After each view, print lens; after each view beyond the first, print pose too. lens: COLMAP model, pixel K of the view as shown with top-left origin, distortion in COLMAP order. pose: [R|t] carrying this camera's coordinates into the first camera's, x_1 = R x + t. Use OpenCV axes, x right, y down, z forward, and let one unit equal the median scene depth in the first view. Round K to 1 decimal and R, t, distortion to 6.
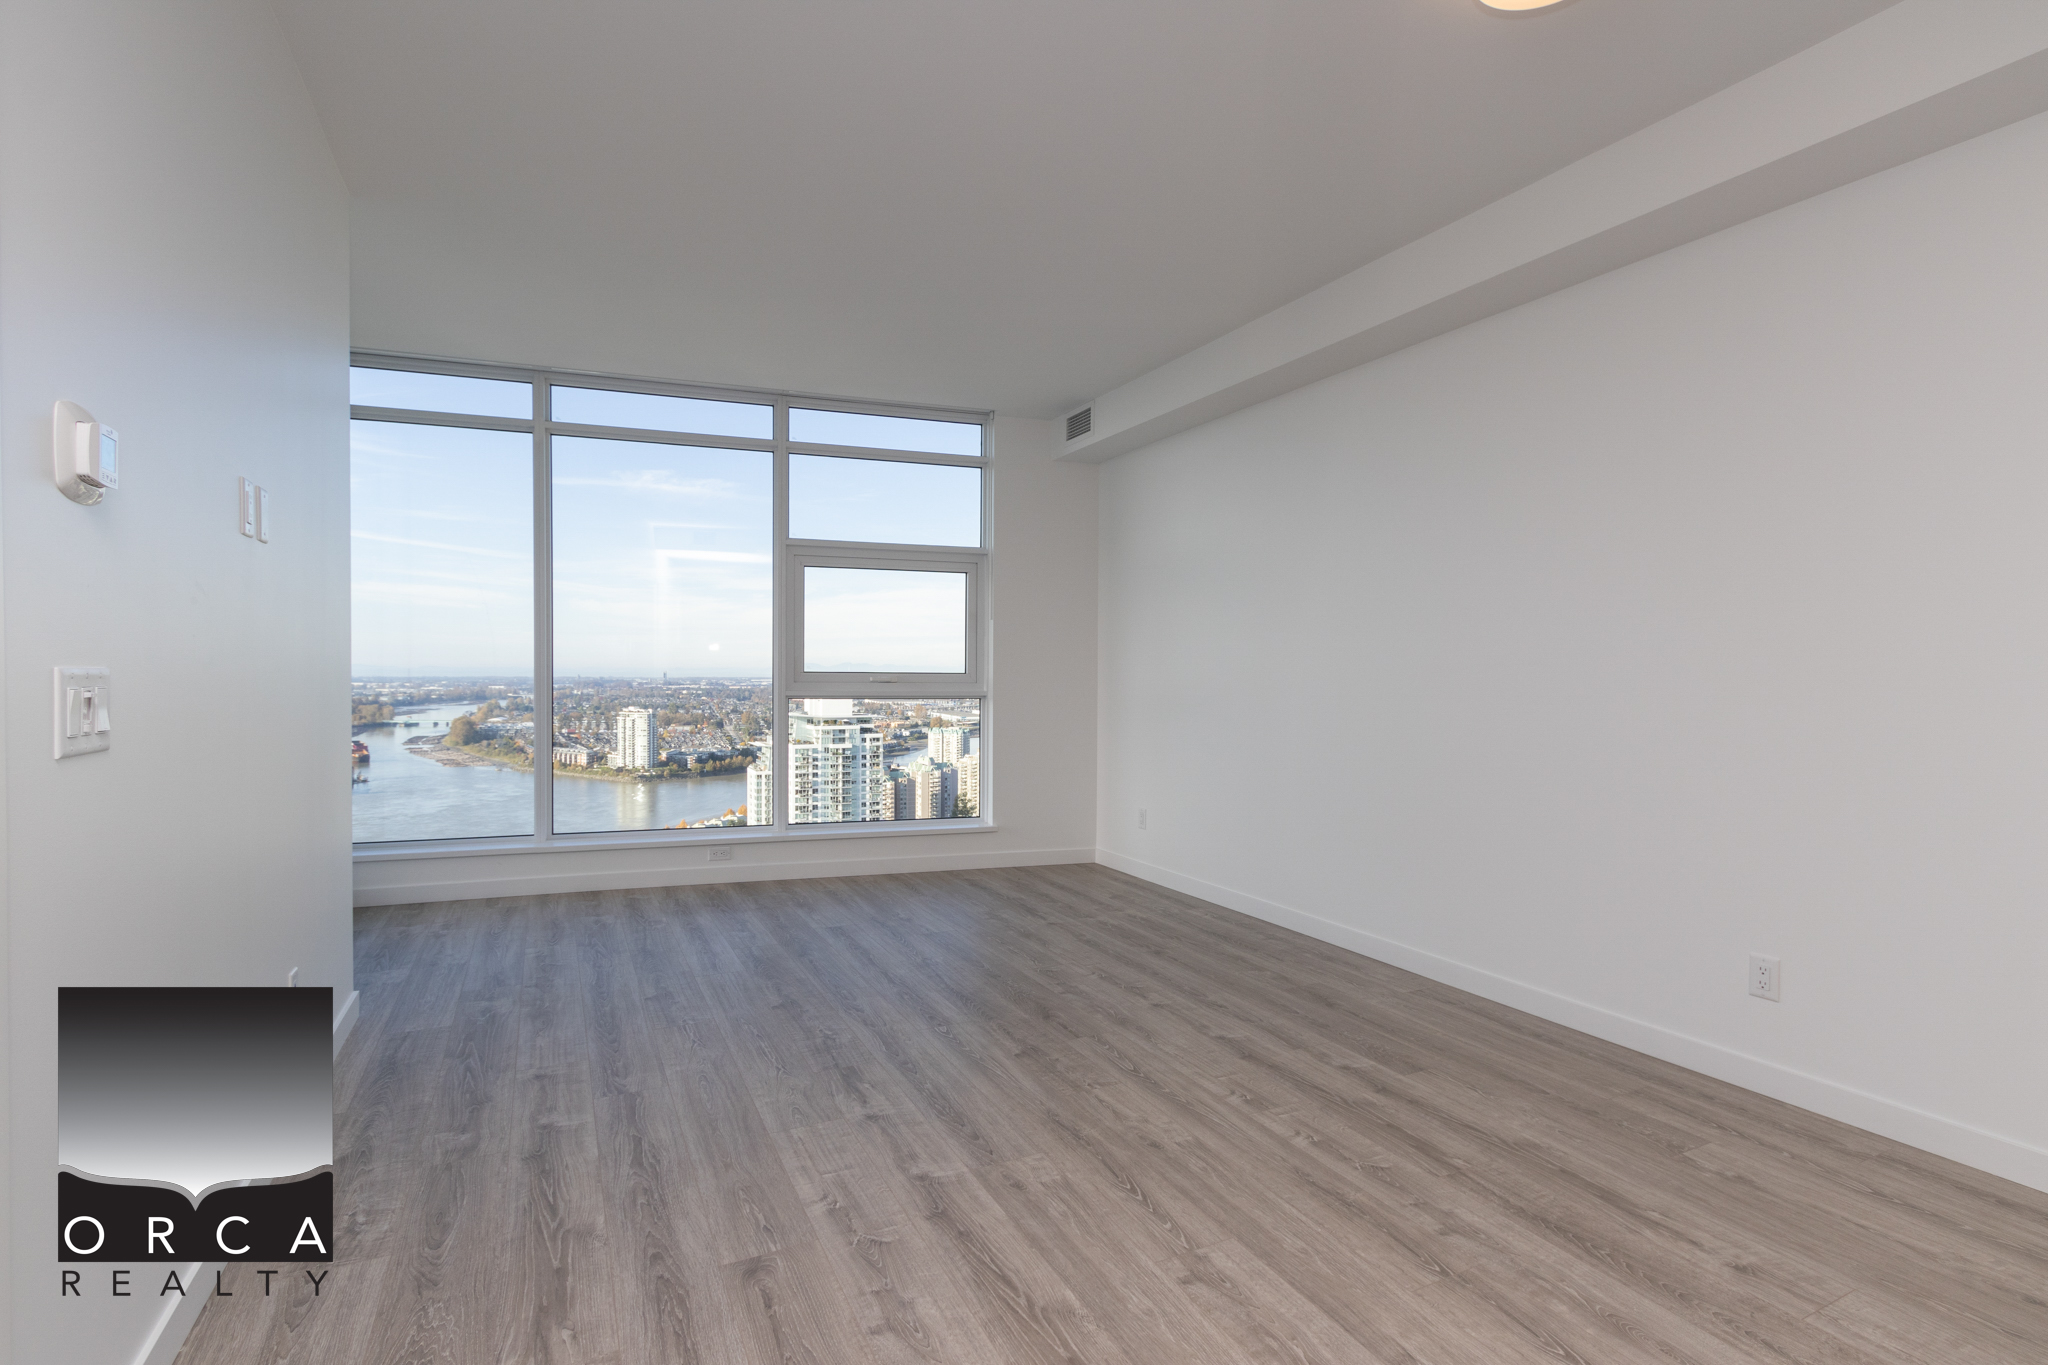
lens RADIAL K [[960.4, 0, 1039.1], [0, 960.4, 689.0], [0, 0, 1]] dist [0.008728, -0.000549]
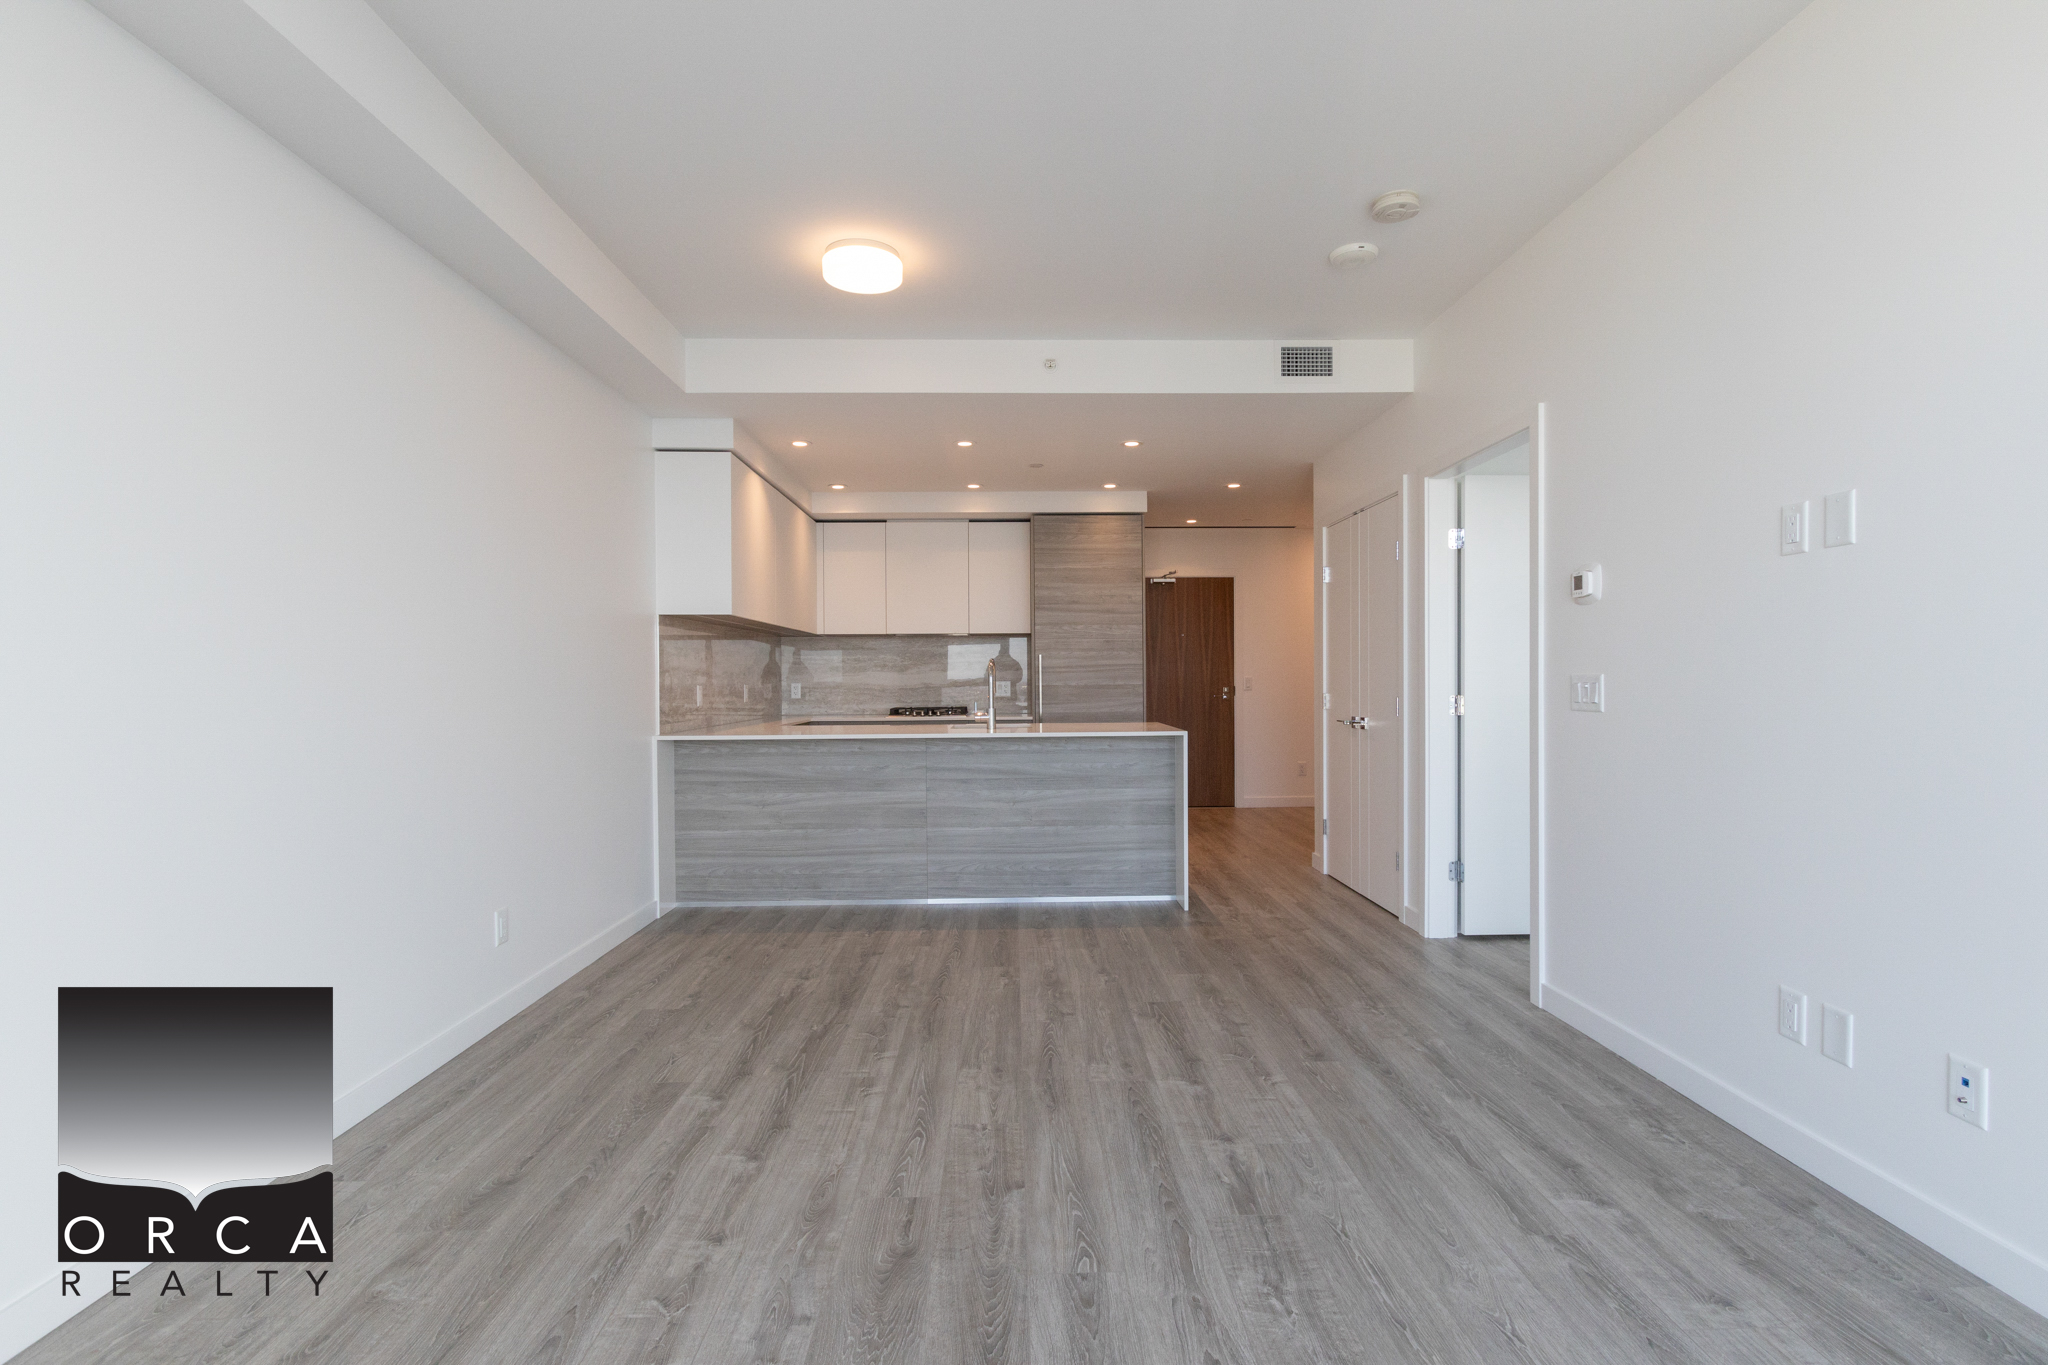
lens RADIAL K [[963.2, 0, 1035.4], [0, 963.2, 689.2], [0, 0, 1]] dist [0.003627, -0.000381]
pose [[-0.901541, -0.004335, 0.432673, -0.357176], [0.009033, 0.999543, 0.028836, -0.029012], [-0.432600, 0.029905, -0.901090, 1.661410]]
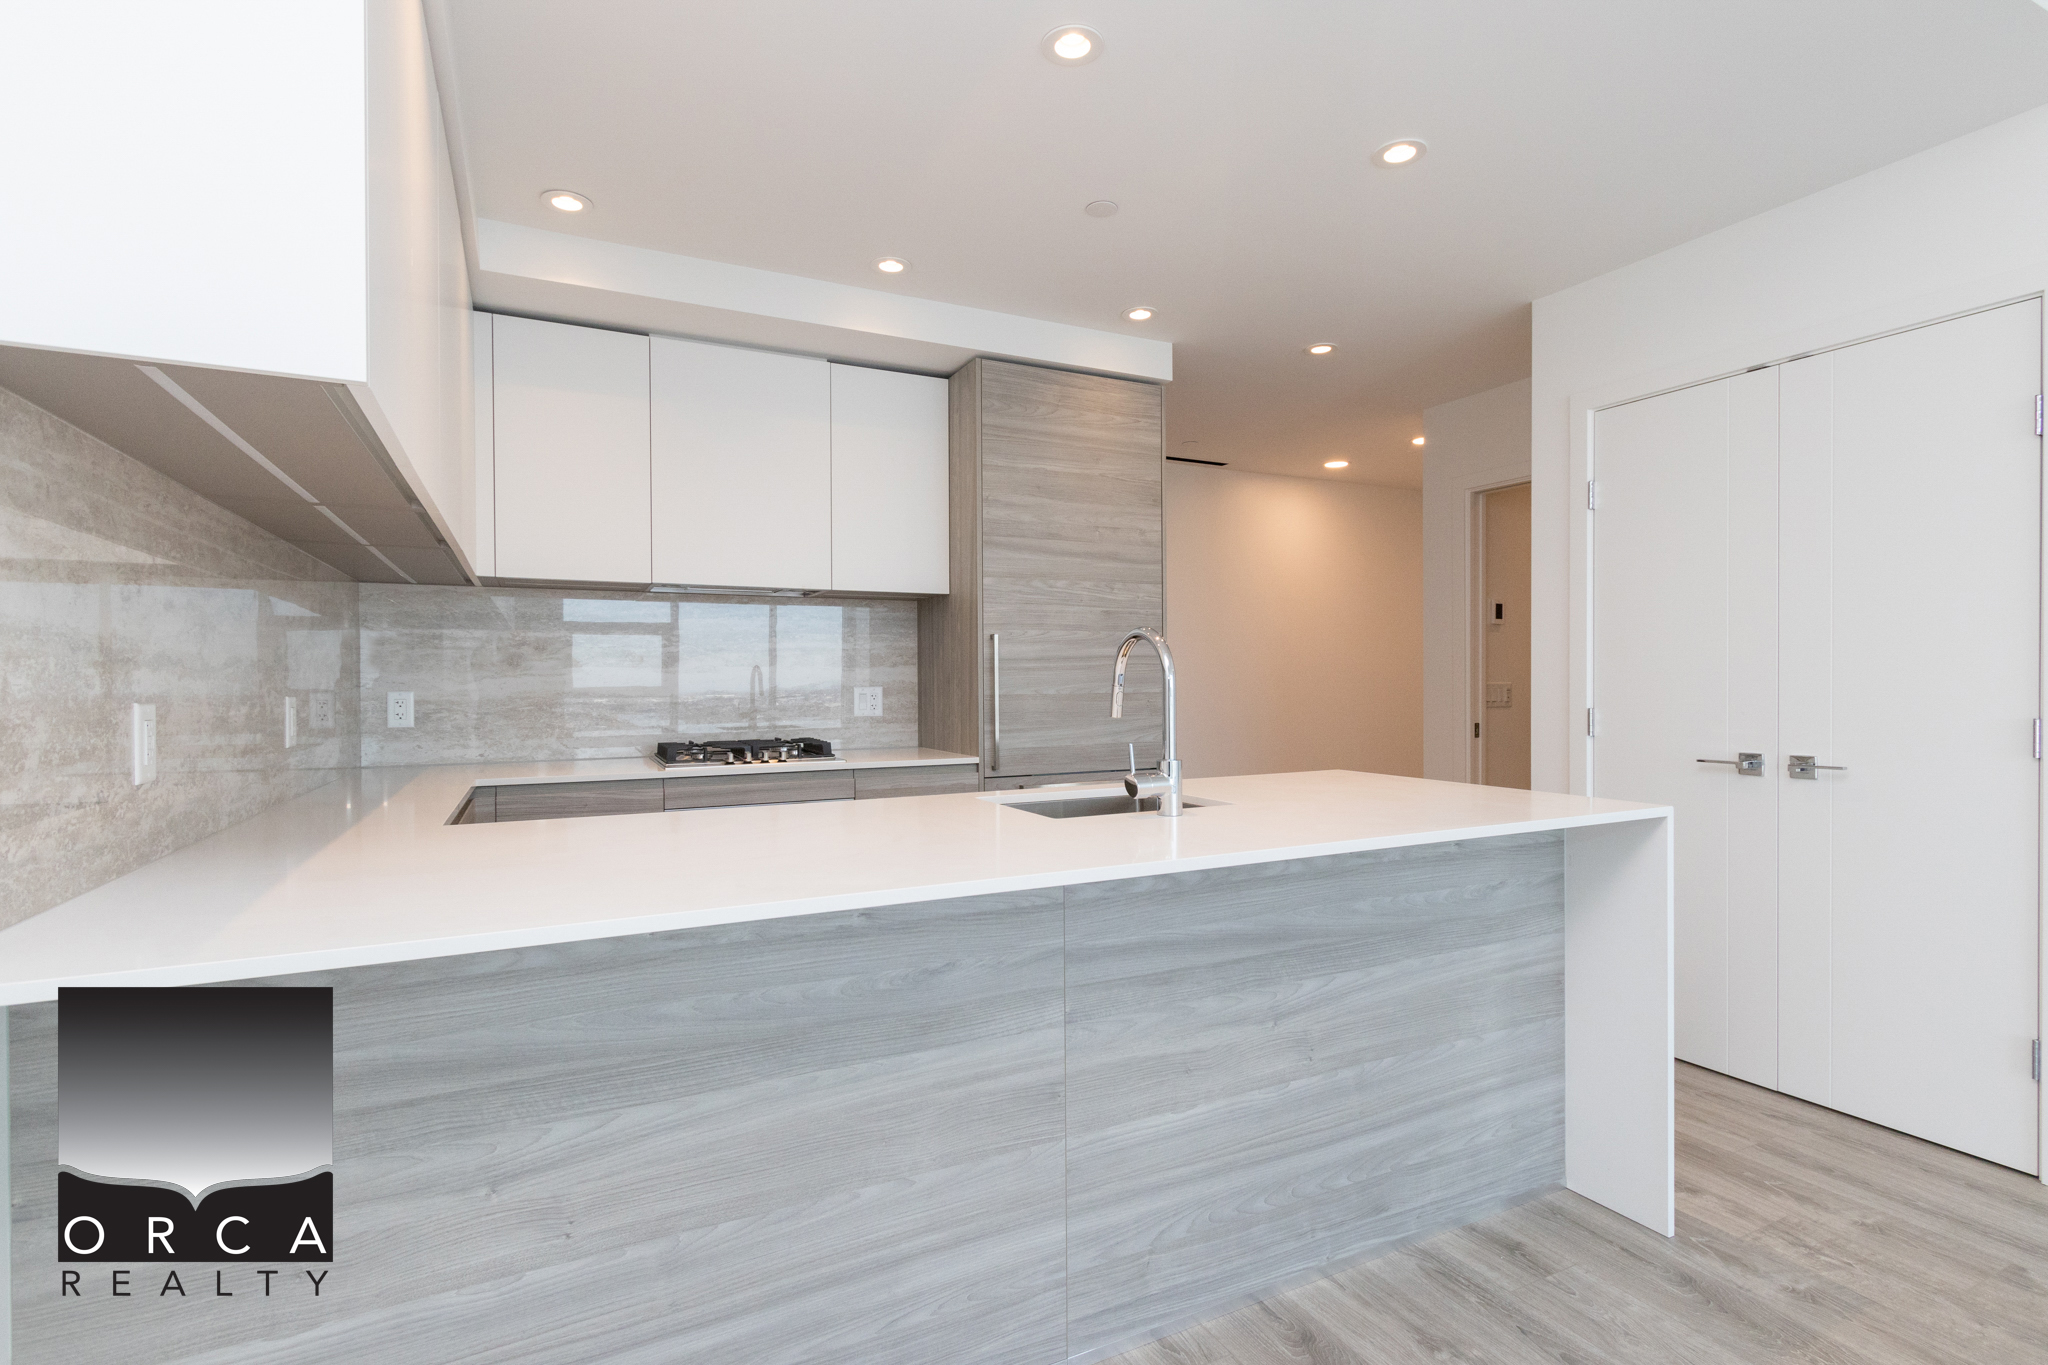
lens RADIAL K [[982.3, 0, 1038.8], [0, 982.3, 687.9], [0, 0, 1]] dist [0.002696, -0.000274]
pose [[-0.999990, 0.000332, 0.004431, 0.563351], [0.000438, 0.999717, 0.023793, -0.008477], [-0.004422, 0.023794, -0.999707, 0.775259]]
